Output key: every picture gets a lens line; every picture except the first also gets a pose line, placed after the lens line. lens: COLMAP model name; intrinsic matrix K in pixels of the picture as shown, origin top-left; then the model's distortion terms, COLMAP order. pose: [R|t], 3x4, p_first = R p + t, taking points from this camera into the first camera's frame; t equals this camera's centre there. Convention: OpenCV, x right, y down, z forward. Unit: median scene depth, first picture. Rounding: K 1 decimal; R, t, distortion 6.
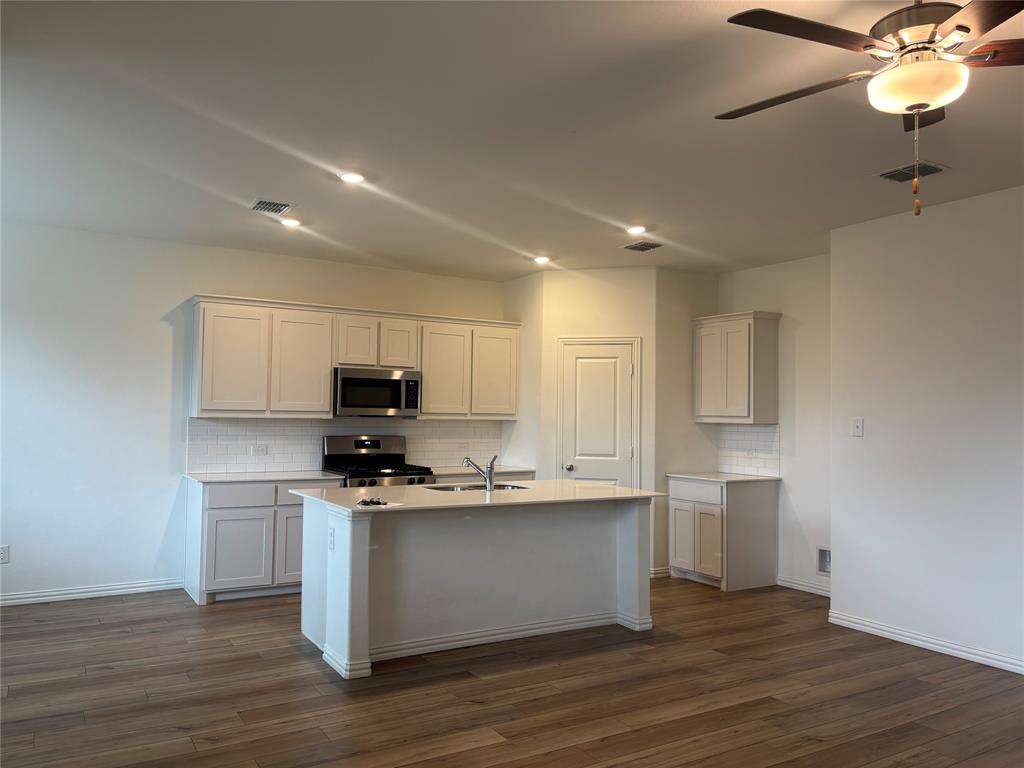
lens RADIAL K [[774.5, 0, 510.3], [0, 774.5, 385.2], [0, 0, 1]] dist [0.048731, -0.044988]
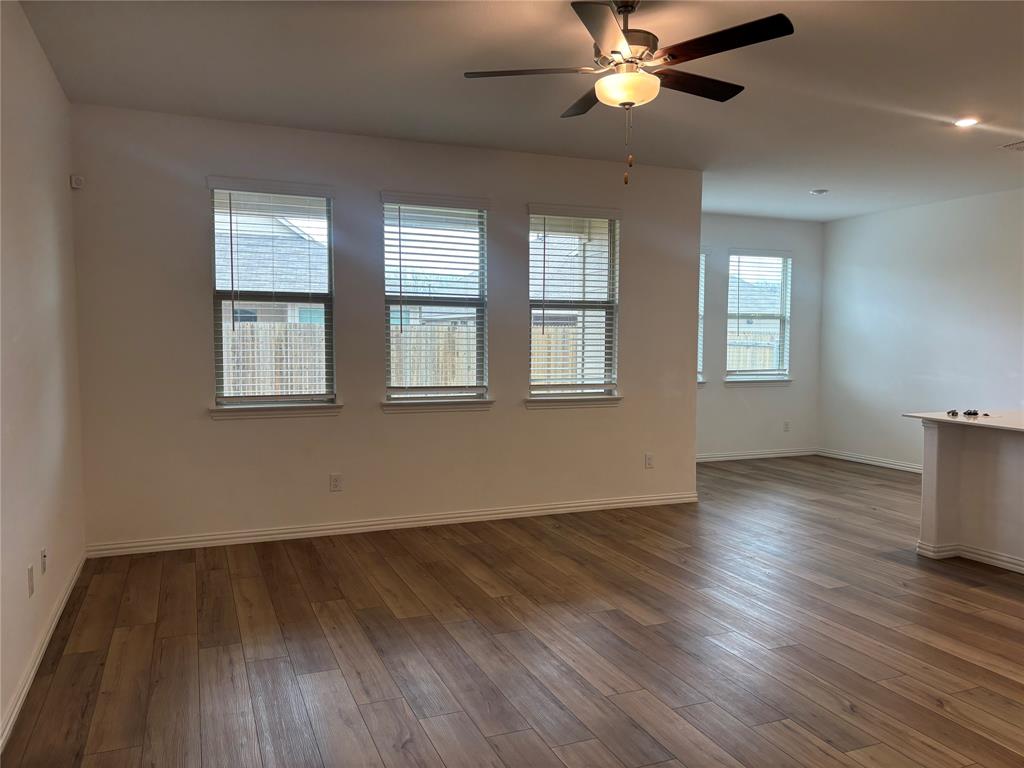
lens RADIAL K [[774.5, 0, 511.9], [0, 774.5, 390.5], [0, 0, 1]] dist [0.048731, -0.044988]
pose [[-0.146094, 0.051030, -0.987954, 0.760710], [0.028483, 0.998472, 0.047361, 0.033747], [0.988861, -0.021220, -0.147324, 0.396638]]
